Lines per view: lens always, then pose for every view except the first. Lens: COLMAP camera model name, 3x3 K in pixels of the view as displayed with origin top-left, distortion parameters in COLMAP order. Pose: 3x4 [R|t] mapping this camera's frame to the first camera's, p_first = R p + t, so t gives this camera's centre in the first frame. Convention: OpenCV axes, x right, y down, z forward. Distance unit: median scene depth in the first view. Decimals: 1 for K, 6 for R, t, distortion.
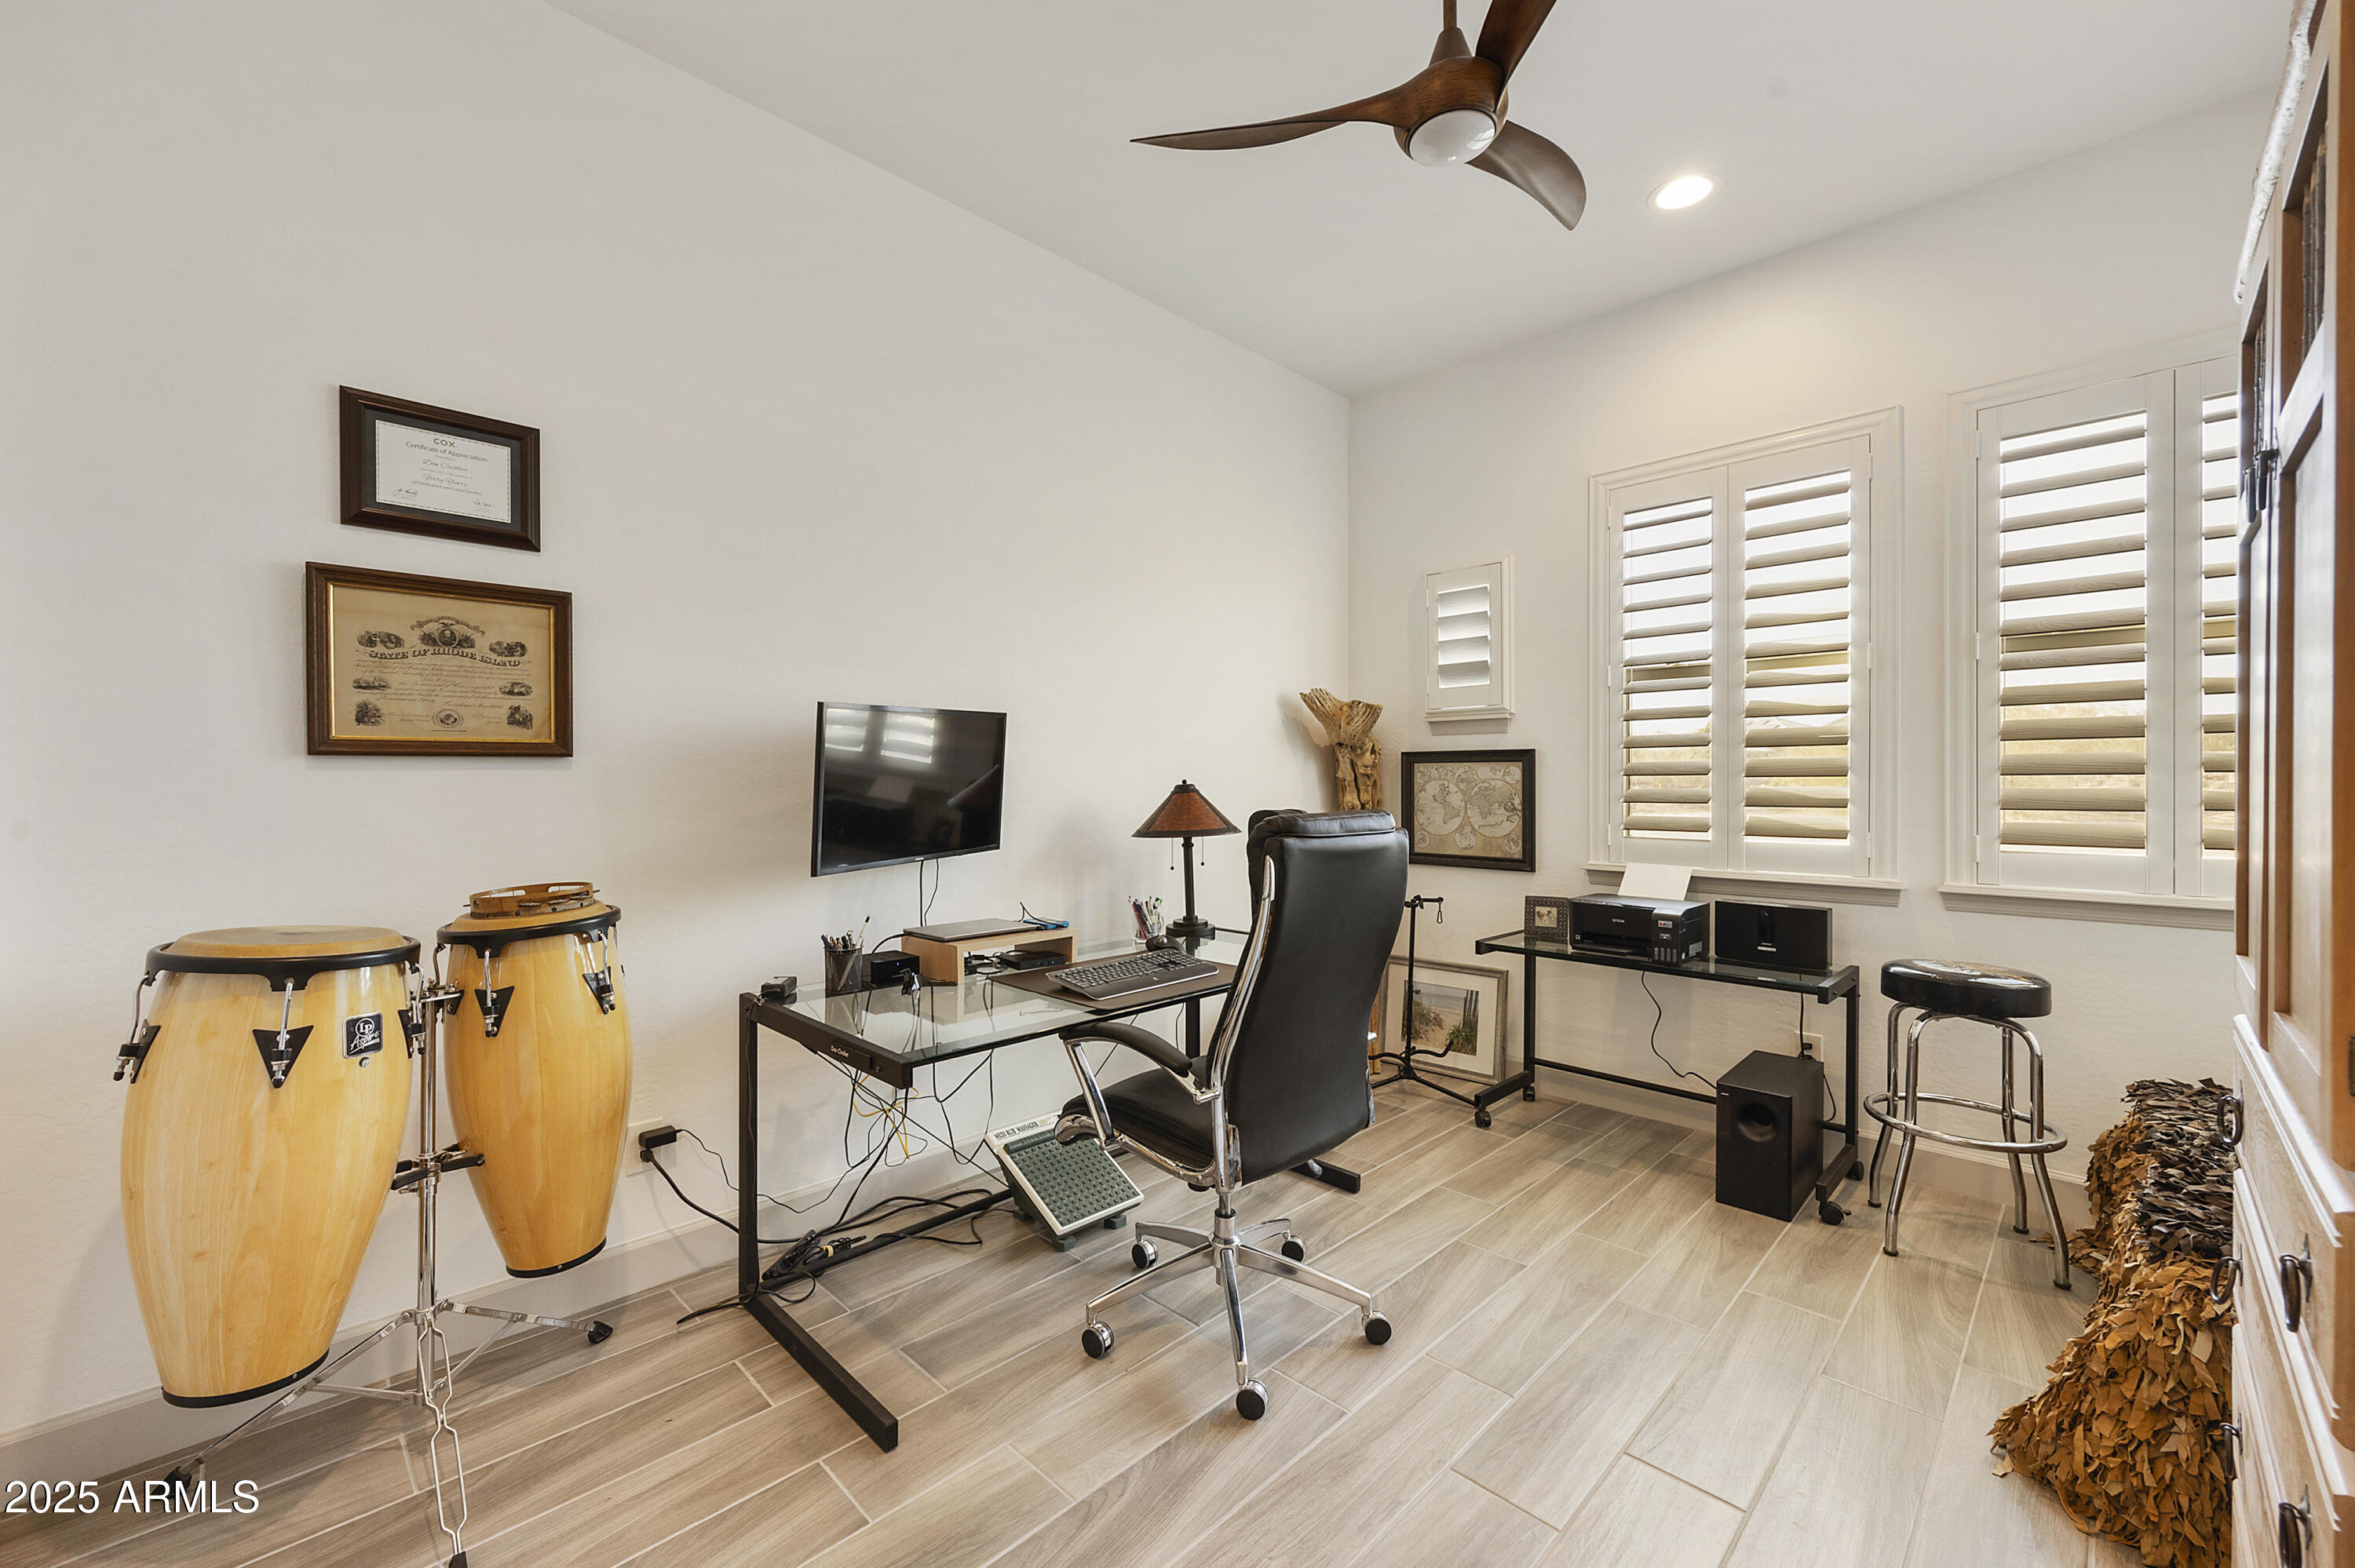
lens RADIAL K [[938.6, 0, 1171.0], [0, 938.6, 778.1], [0, 0, 1]] dist [-0.001889, -0.000103]
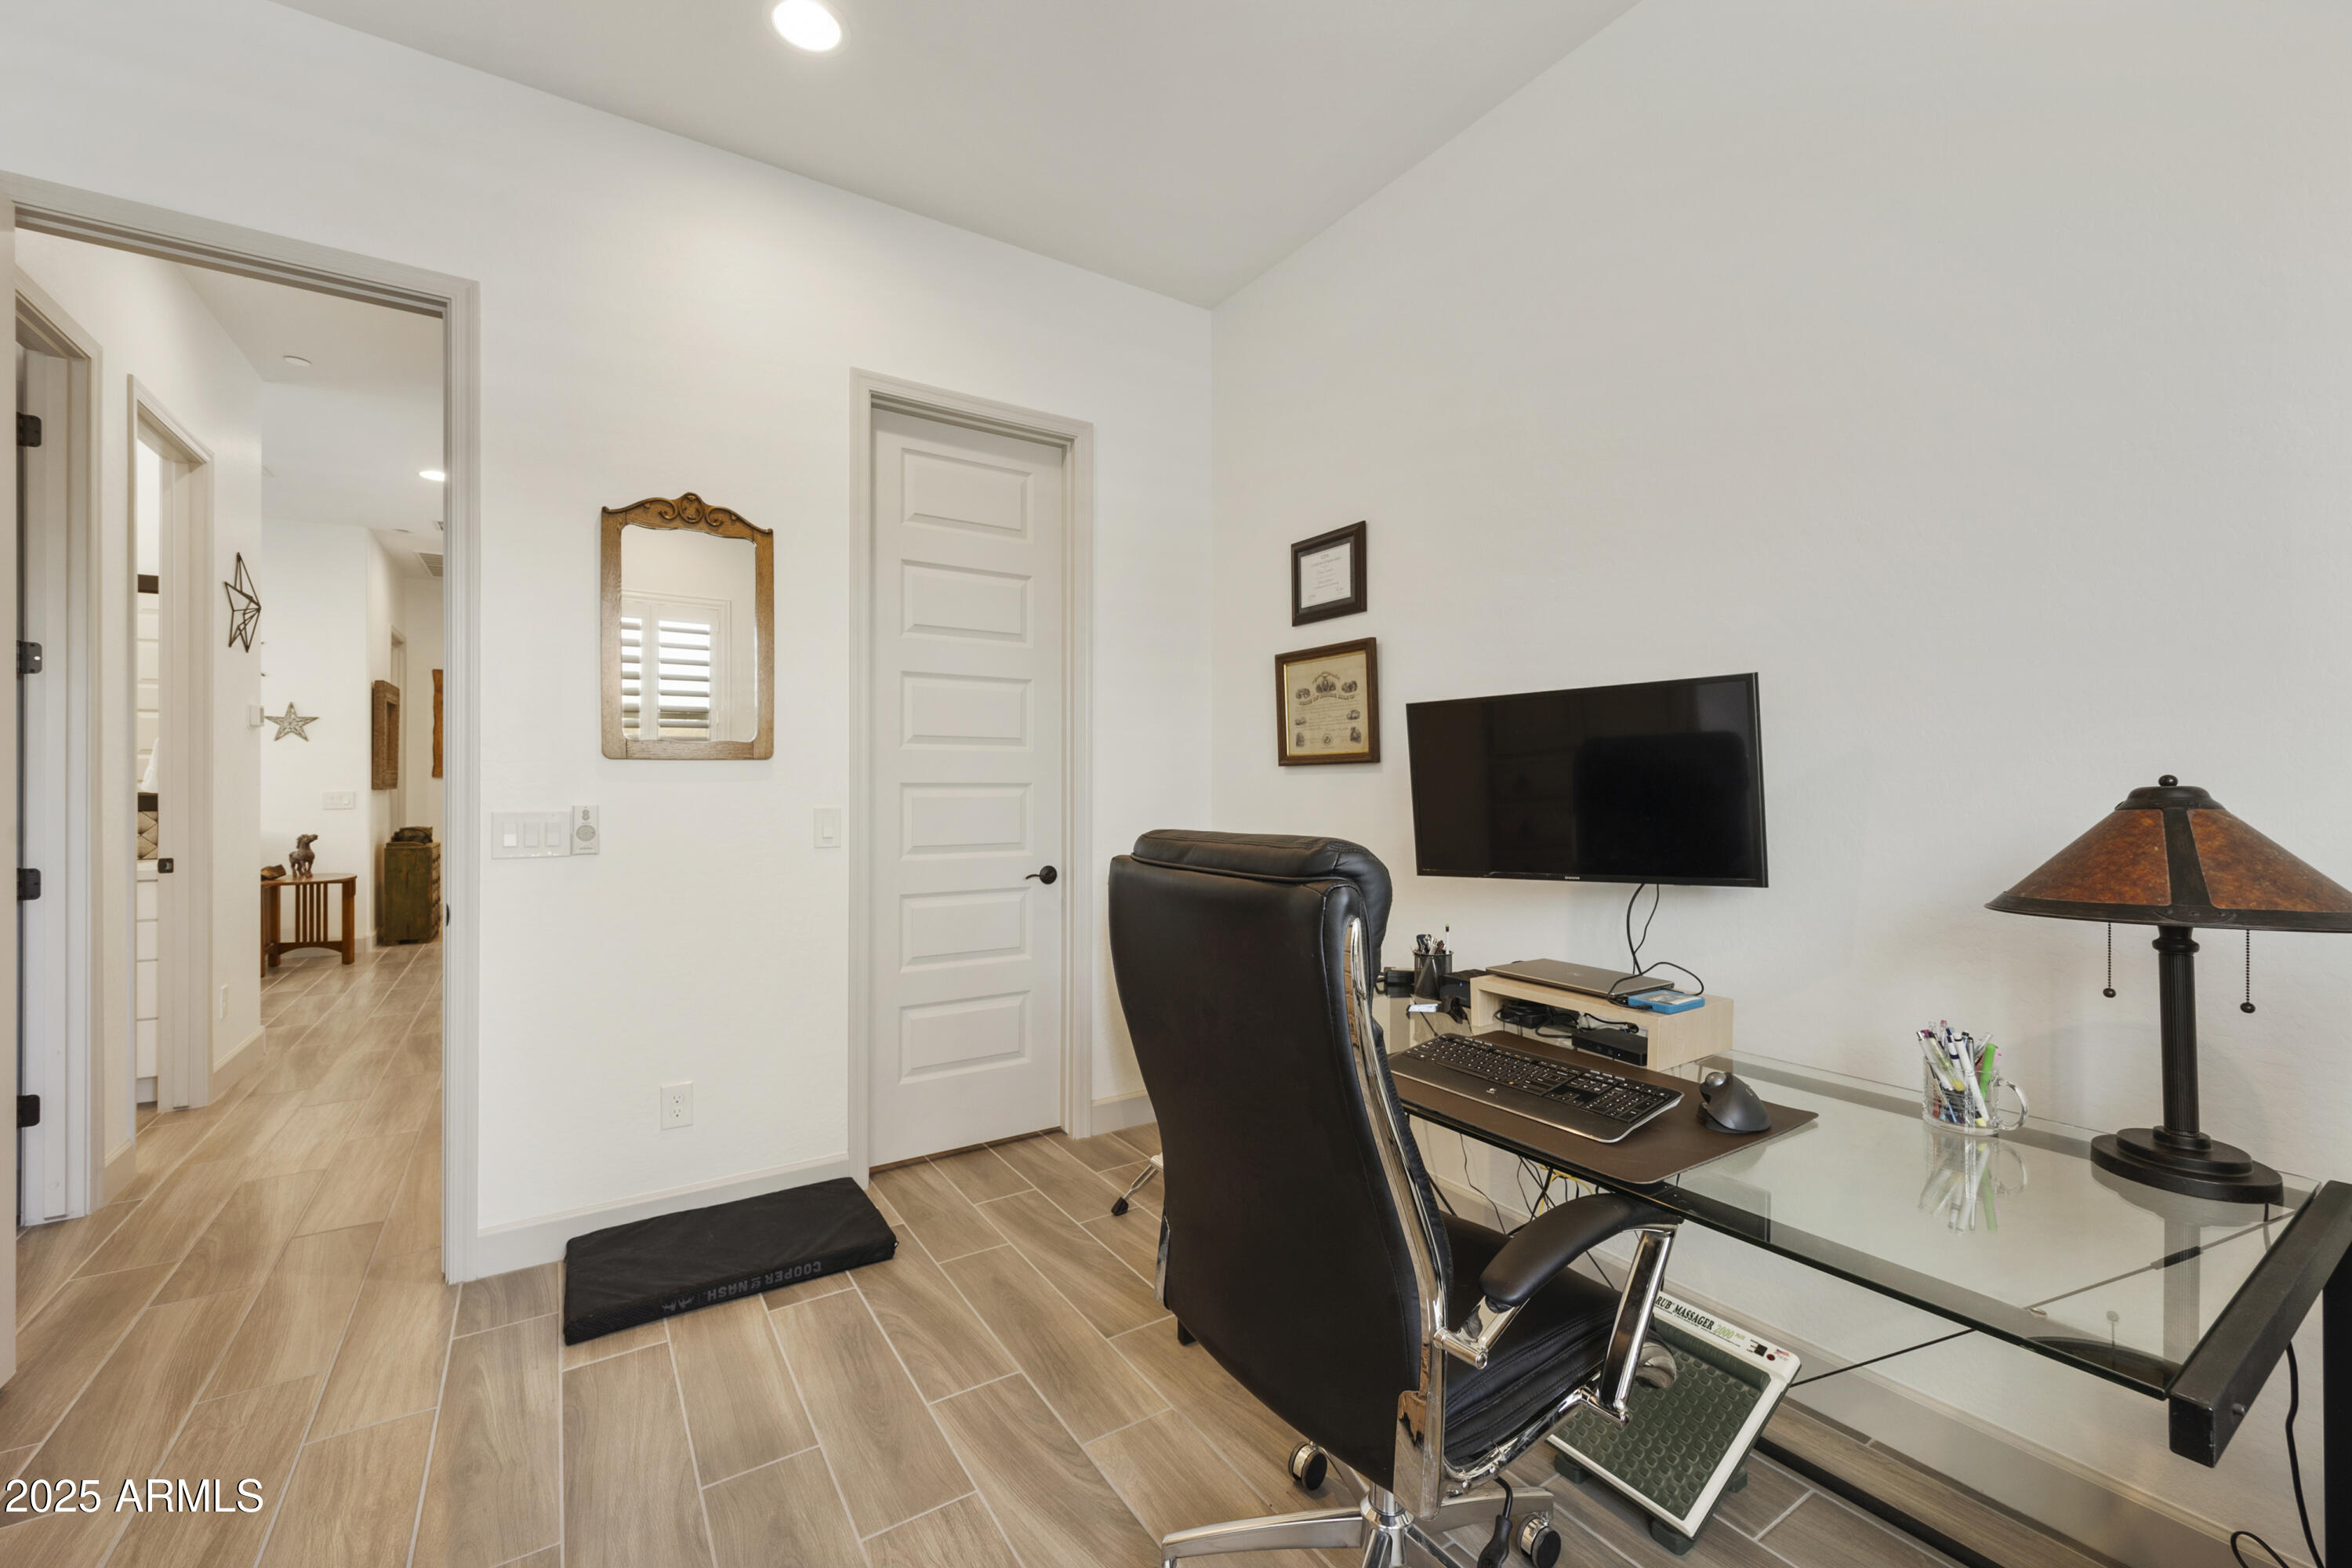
lens RADIAL K [[937.5, 0, 1165.9], [0, 937.5, 787.0], [0, 0, 1]] dist [-0.001889, -0.000103]
pose [[-0.203445, 0.003721, -0.979079, 0.739447], [0.000843, 0.999993, 0.003625, 0.006943], [0.979086, -0.000088, -0.203446, 1.040944]]
